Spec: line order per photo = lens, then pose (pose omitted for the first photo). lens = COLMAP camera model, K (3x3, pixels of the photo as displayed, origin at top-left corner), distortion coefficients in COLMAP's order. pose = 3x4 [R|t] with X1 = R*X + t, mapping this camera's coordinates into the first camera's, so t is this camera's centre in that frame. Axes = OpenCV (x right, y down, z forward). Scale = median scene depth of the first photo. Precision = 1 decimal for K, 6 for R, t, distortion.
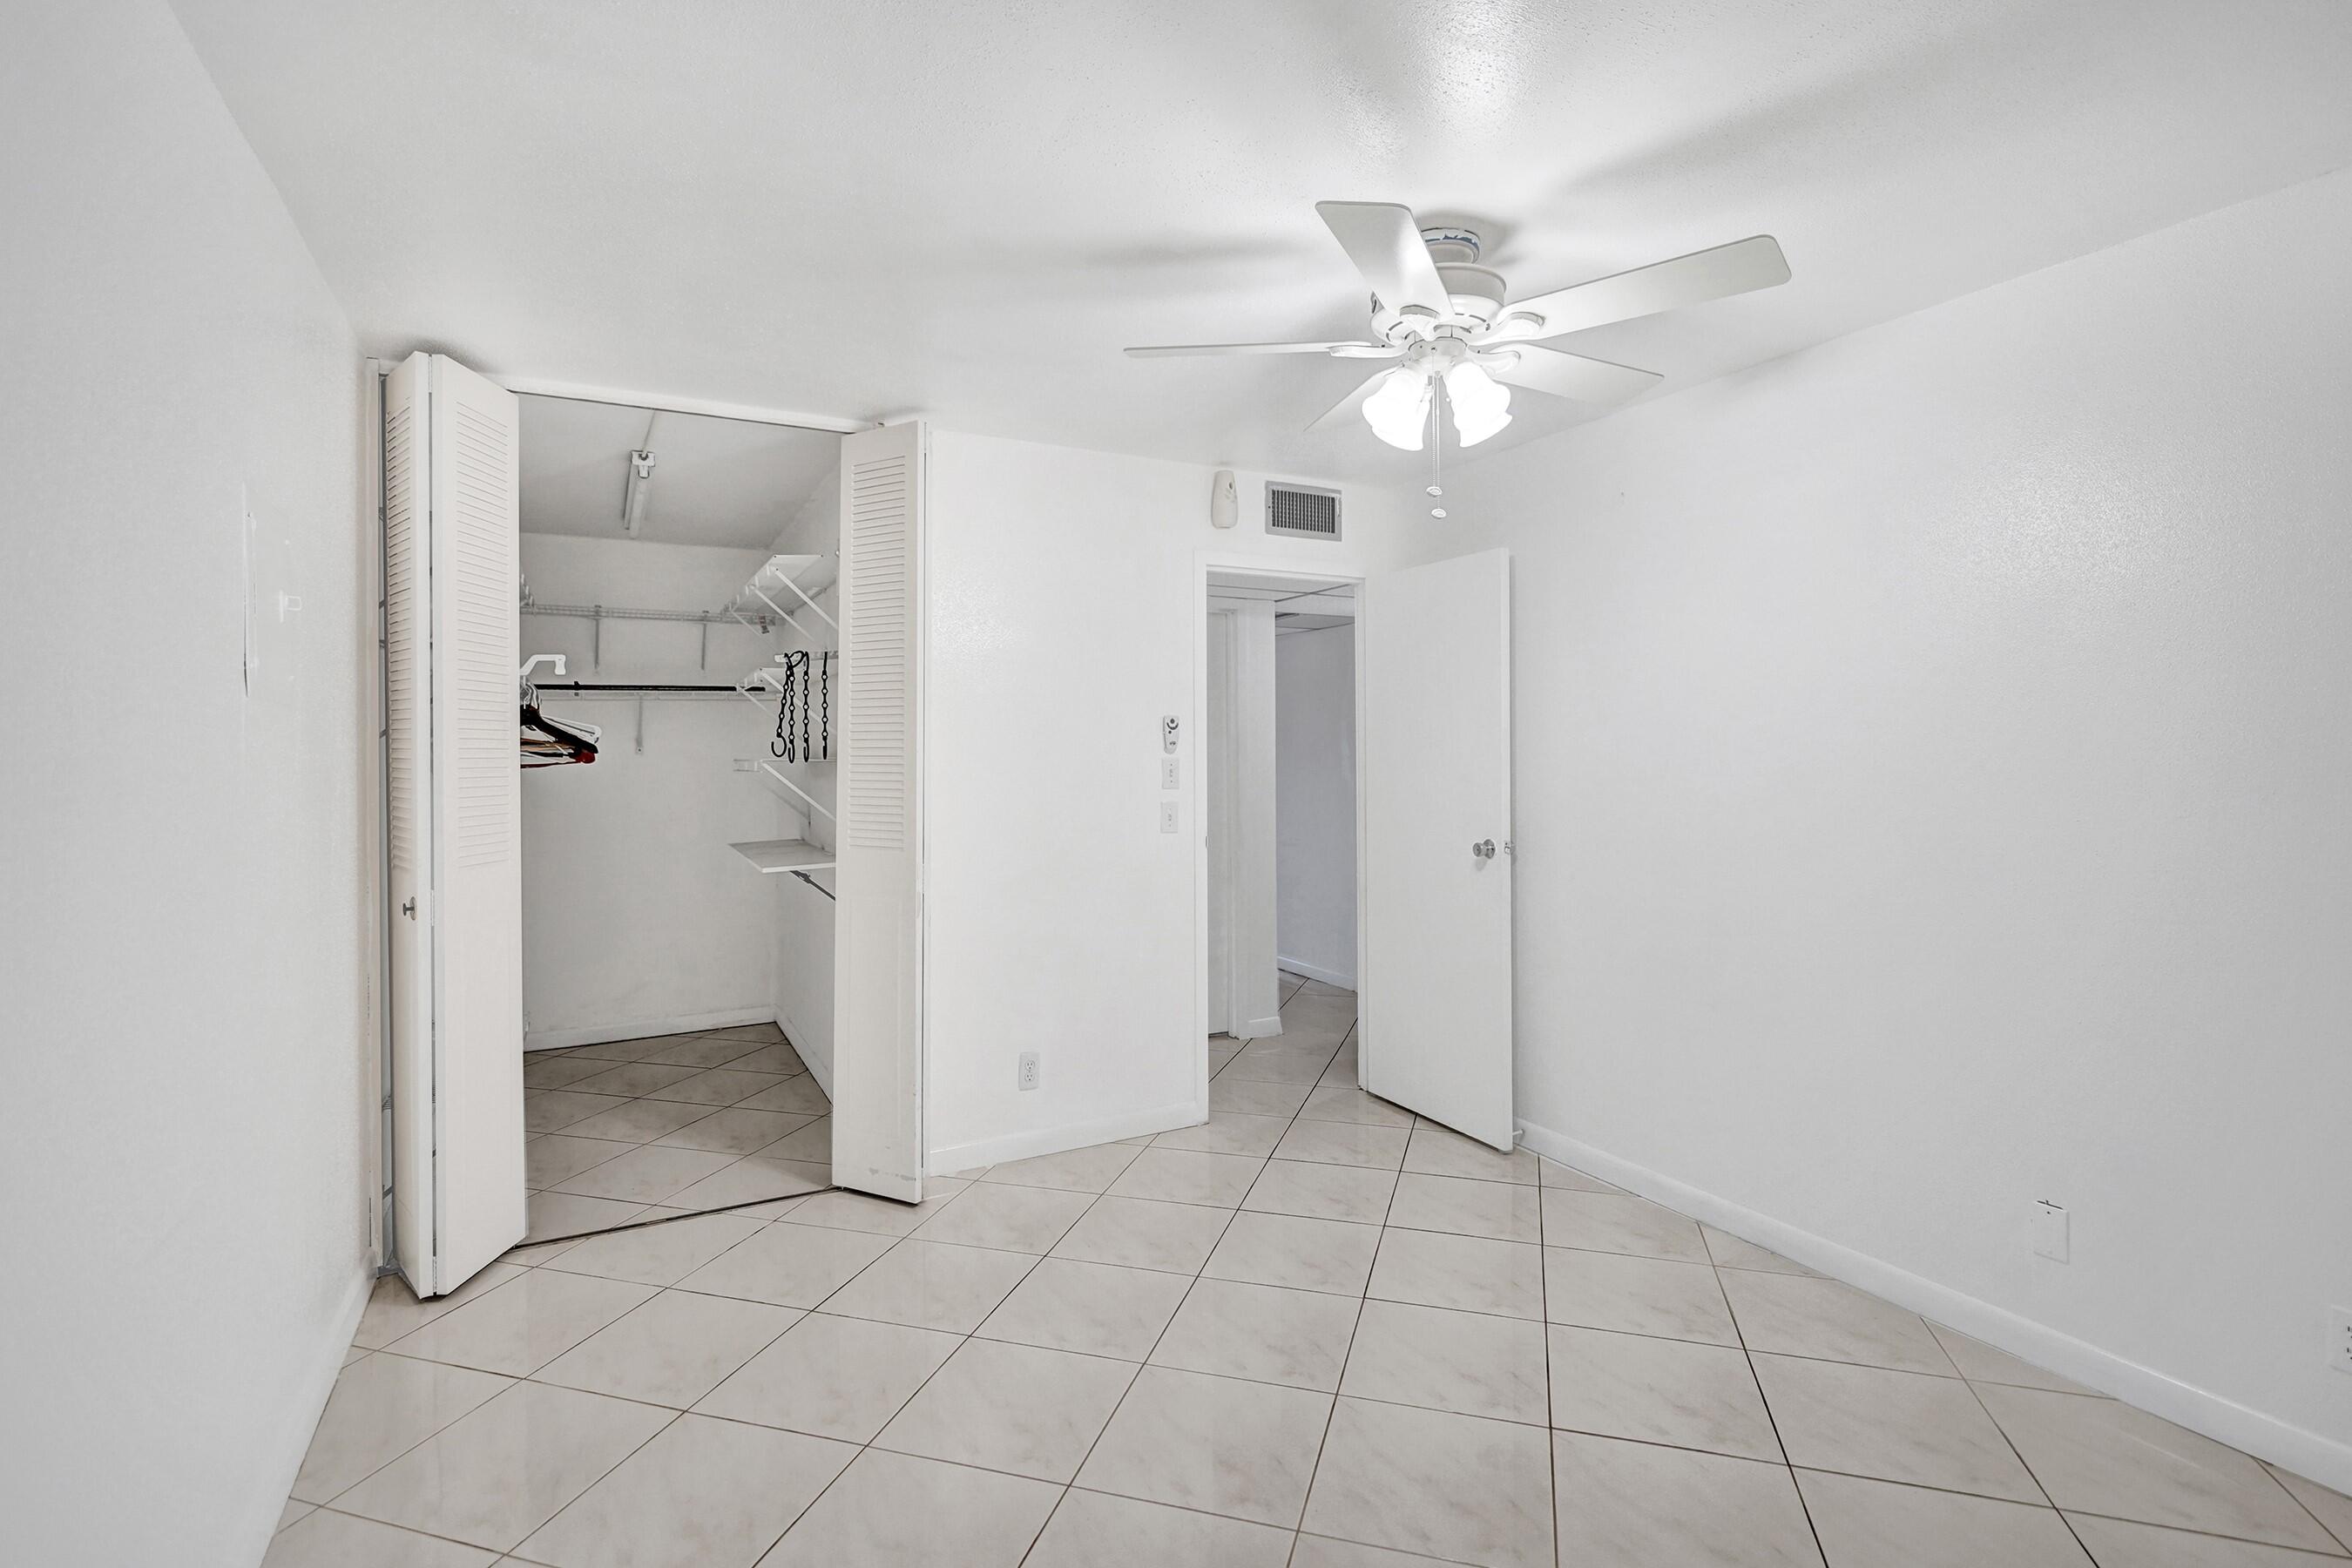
lens RADIAL K [[1087.3, 0, 1160.1], [0, 1087.3, 768.6], [0, 0, 1]] dist [-0.002288, -0.000030]
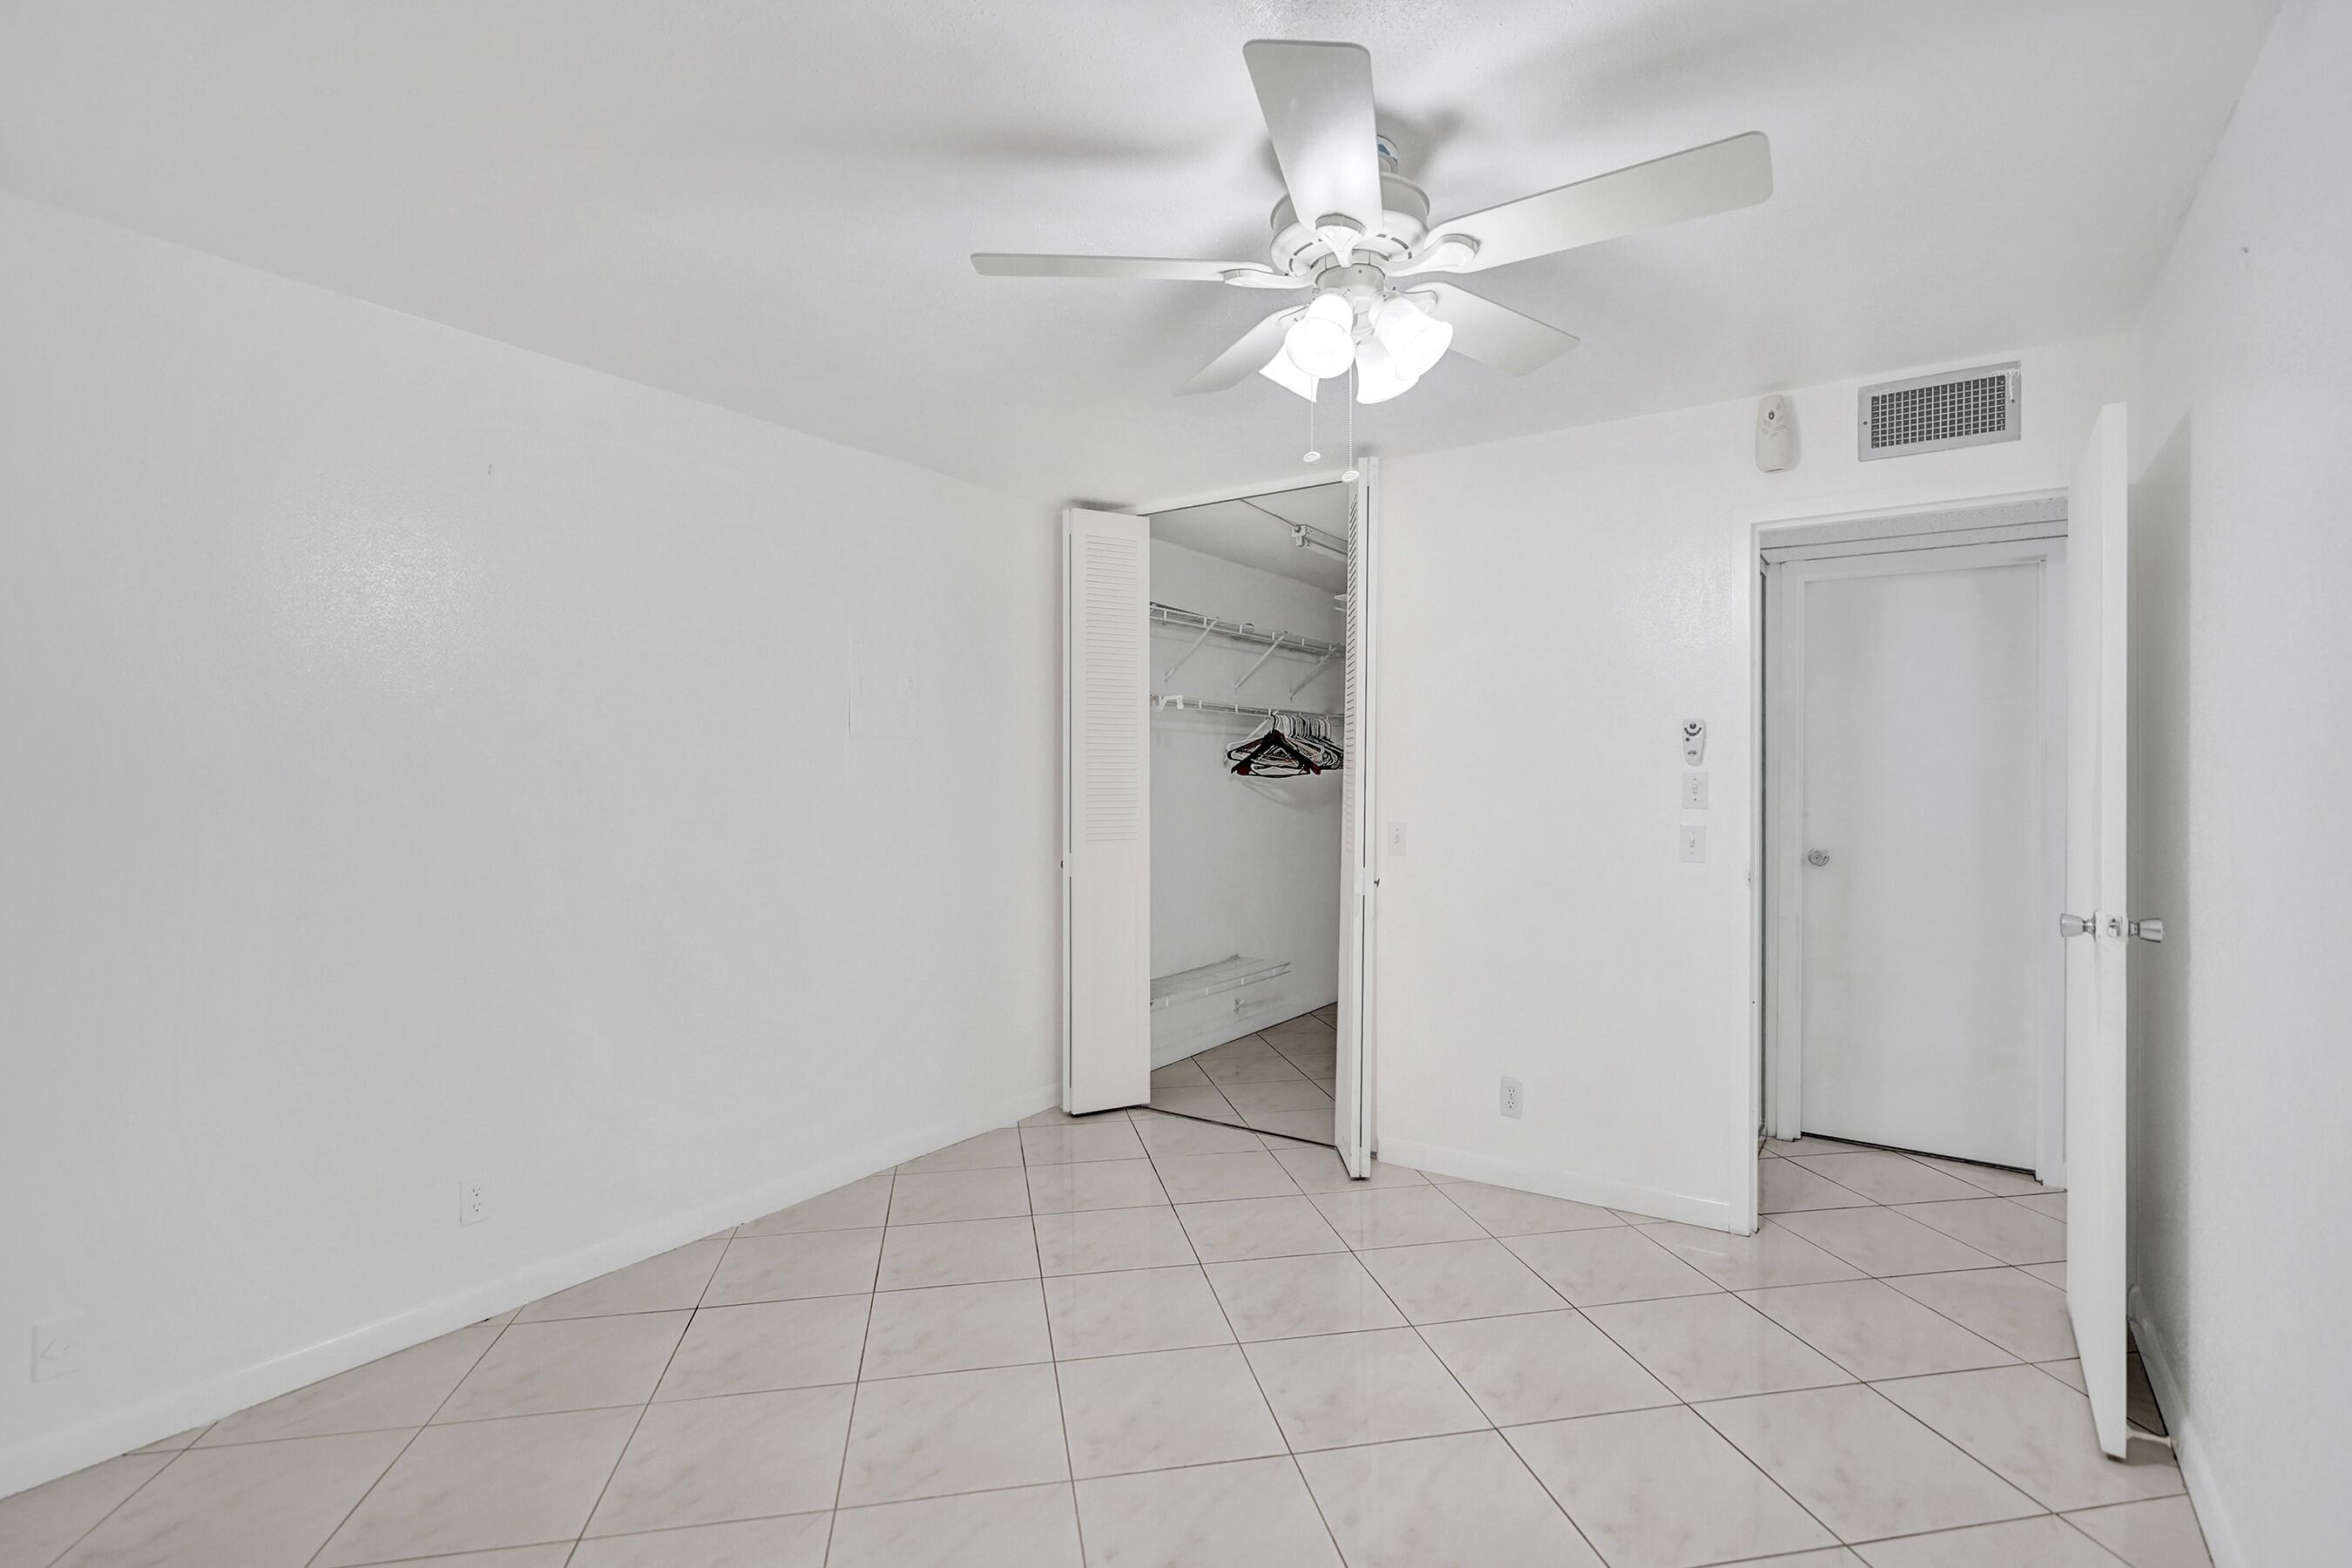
lens RADIAL K [[1087.3, 0, 1160.1], [0, 1087.3, 768.6], [0, 0, 1]] dist [-0.002288, -0.000030]
pose [[0.466616, -0.003807, -0.884452, 0.563997], [-0.017521, 0.999755, -0.013546, 0.008596], [0.884287, 0.021817, 0.466434, 0.272256]]
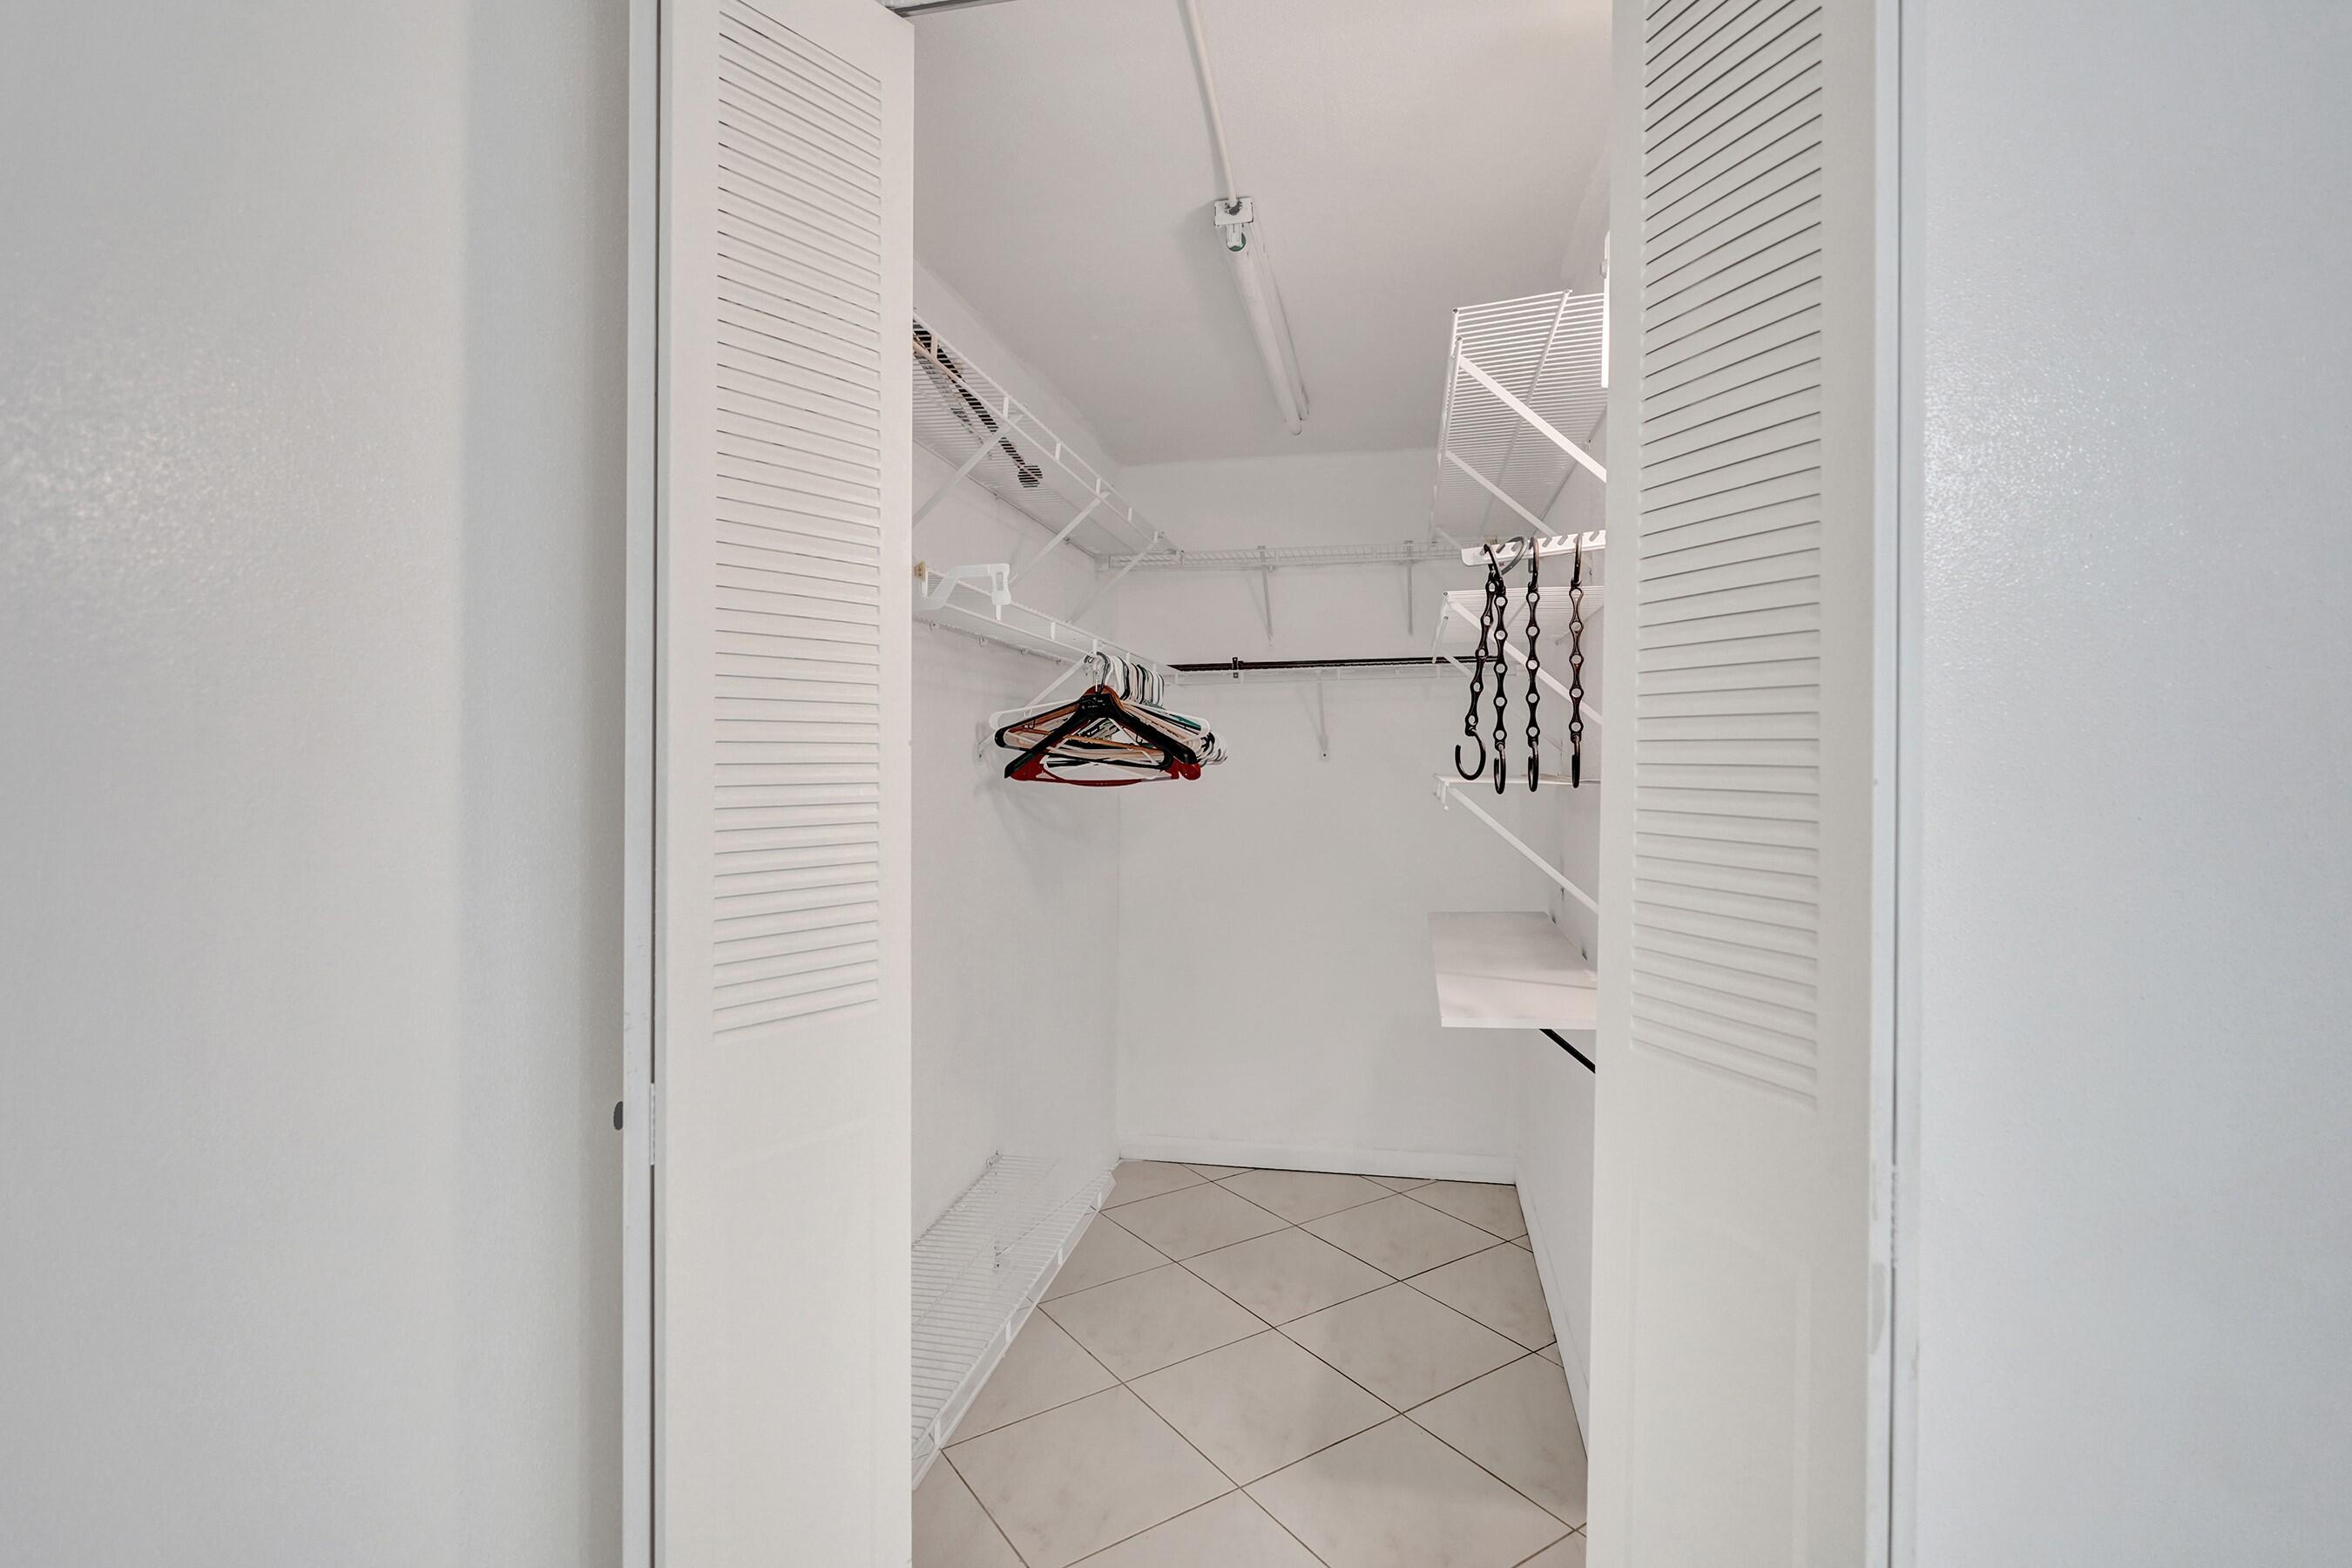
lens RADIAL K [[1087.3, 0, 1160.1], [0, 1087.3, 768.6], [0, 0, 1]] dist [-0.002288, -0.000030]
pose [[0.768719, 0.009081, -0.639522, -0.161145], [-0.005502, 0.999956, 0.007585, -0.017476], [0.639563, -0.002312, 0.768736, 0.568438]]
